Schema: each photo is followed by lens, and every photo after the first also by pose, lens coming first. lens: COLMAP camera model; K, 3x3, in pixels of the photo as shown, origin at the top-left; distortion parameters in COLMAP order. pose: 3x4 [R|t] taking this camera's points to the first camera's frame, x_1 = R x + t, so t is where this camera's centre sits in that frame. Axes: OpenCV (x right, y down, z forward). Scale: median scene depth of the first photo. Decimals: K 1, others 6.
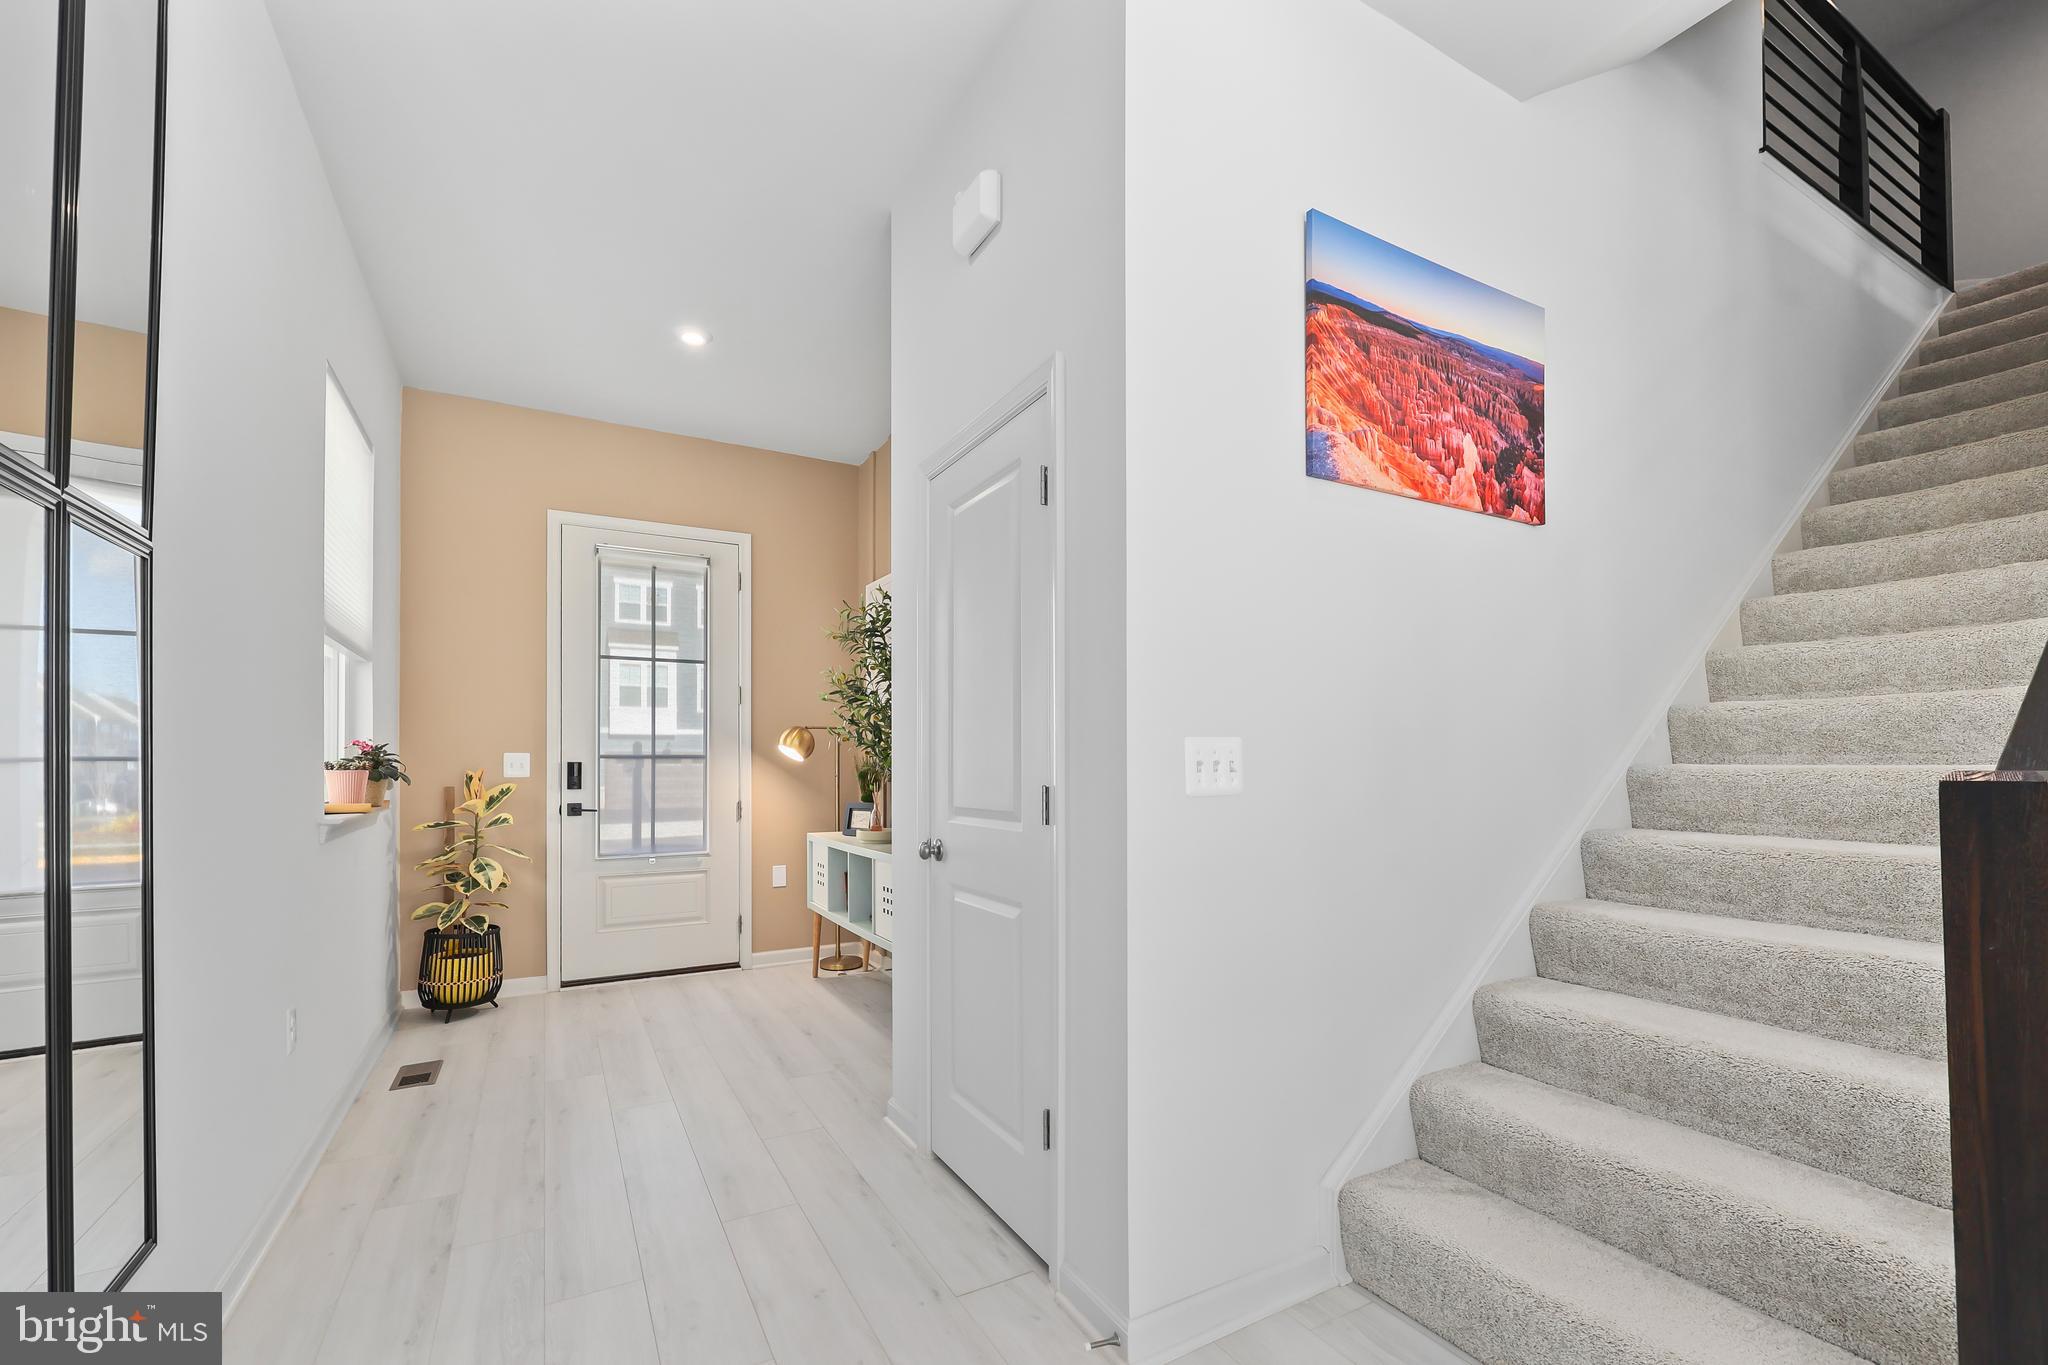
lens RADIAL K [[835.2, 0, 1000.8], [0, 835.2, 770.4], [0, 0, 1]] dist [0.002034, 0.000132]
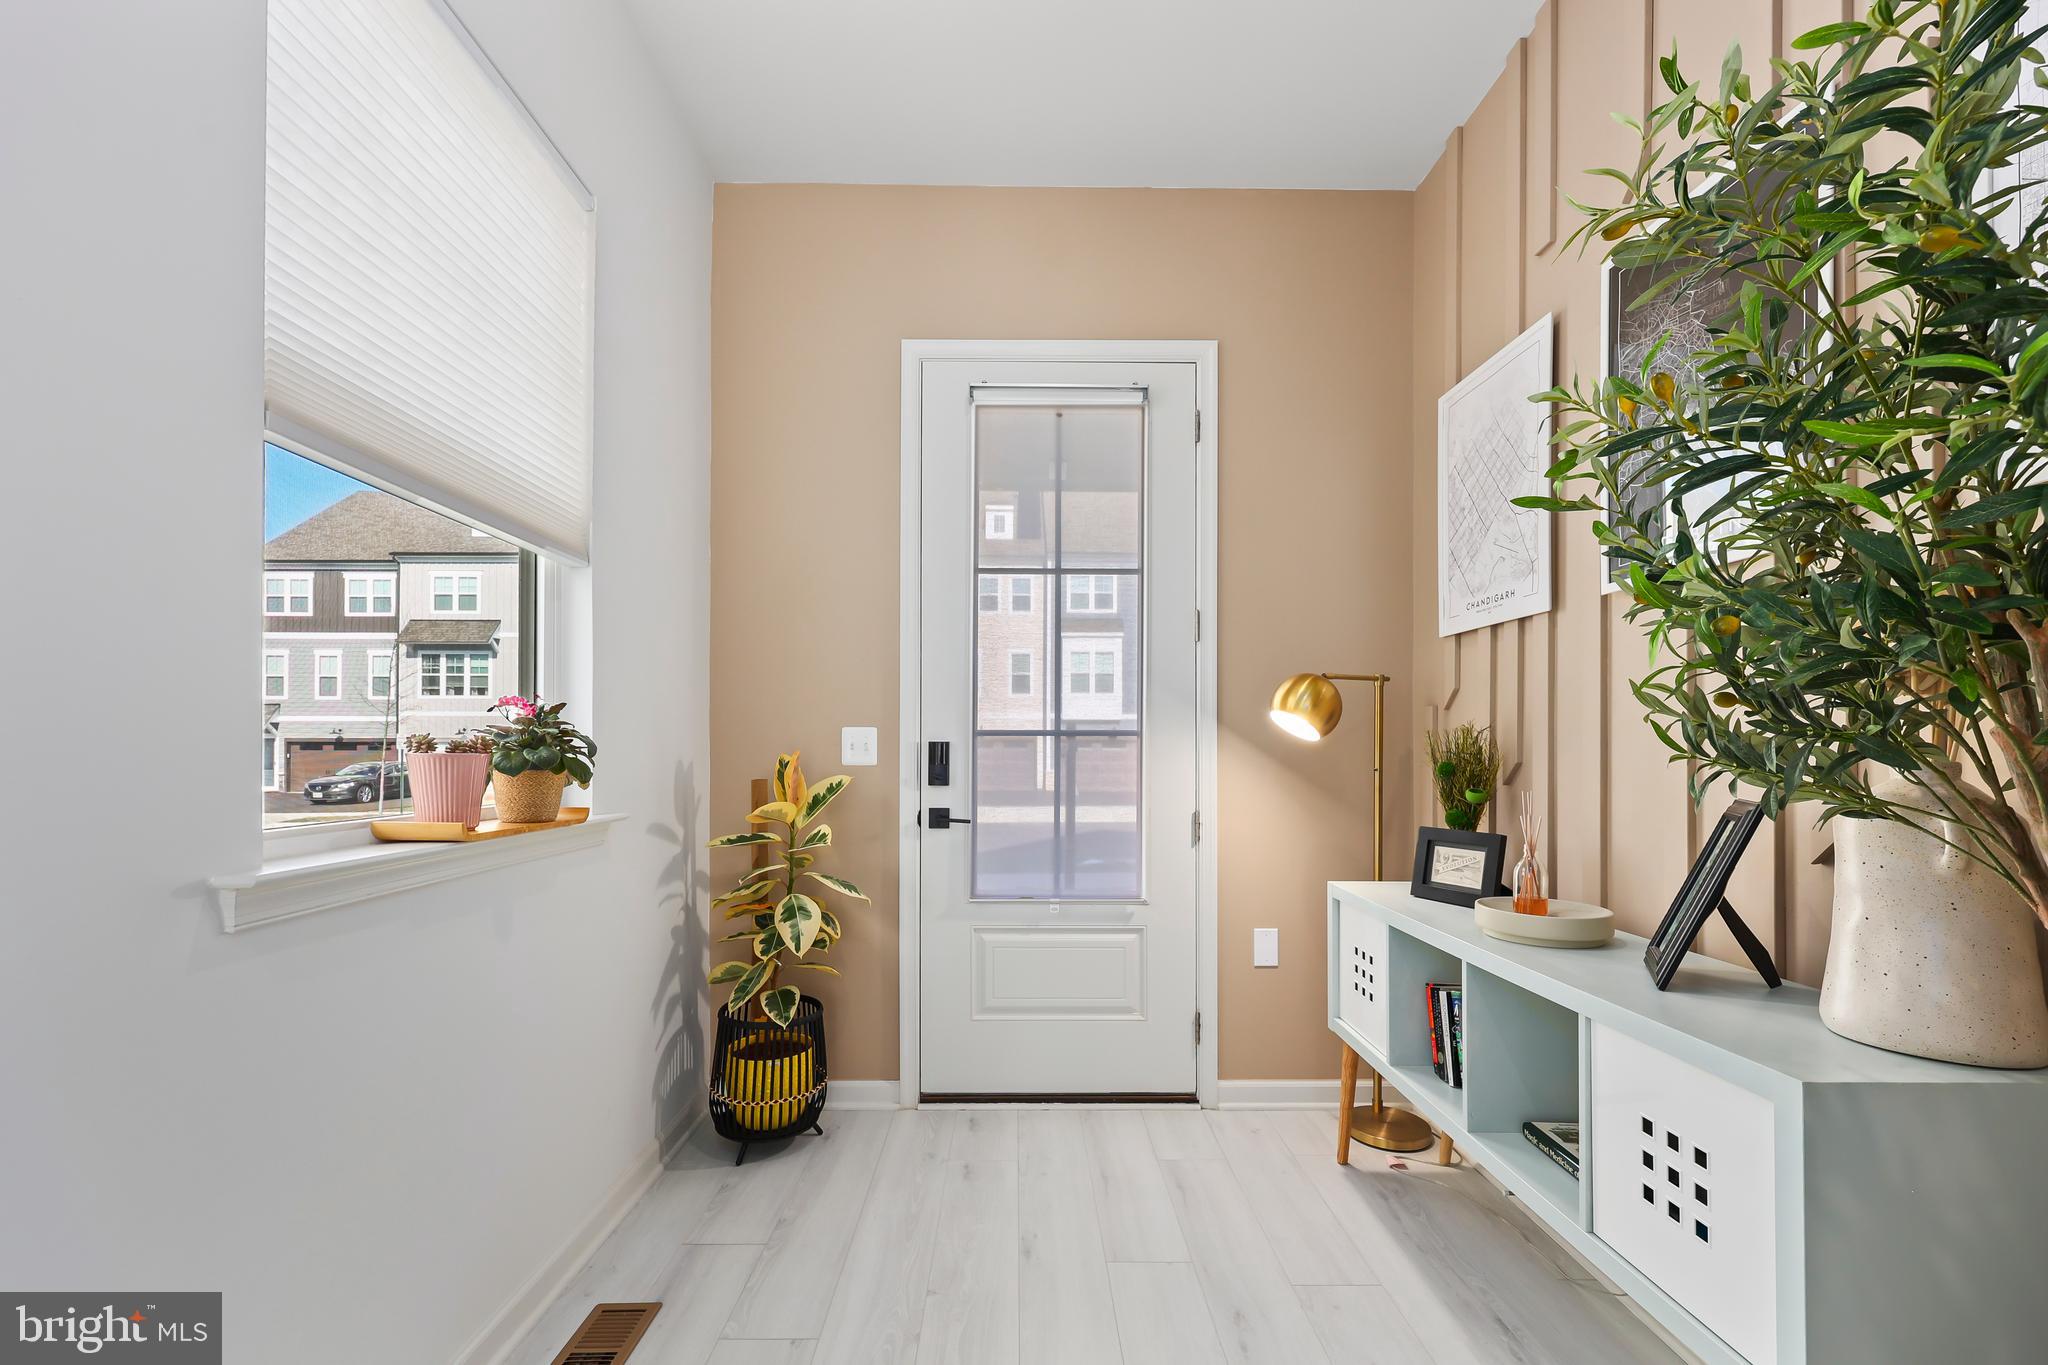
lens RADIAL K [[838.5, 0, 1033.8], [0, 838.5, 709.2], [0, 0, 1]] dist [0.002073, 0.000189]
pose [[0.888865, -0.016737, -0.457864, -0.160957], [-0.008644, 0.998542, -0.053283, -0.001435], [0.458088, 0.051319, 0.887424, 0.474325]]
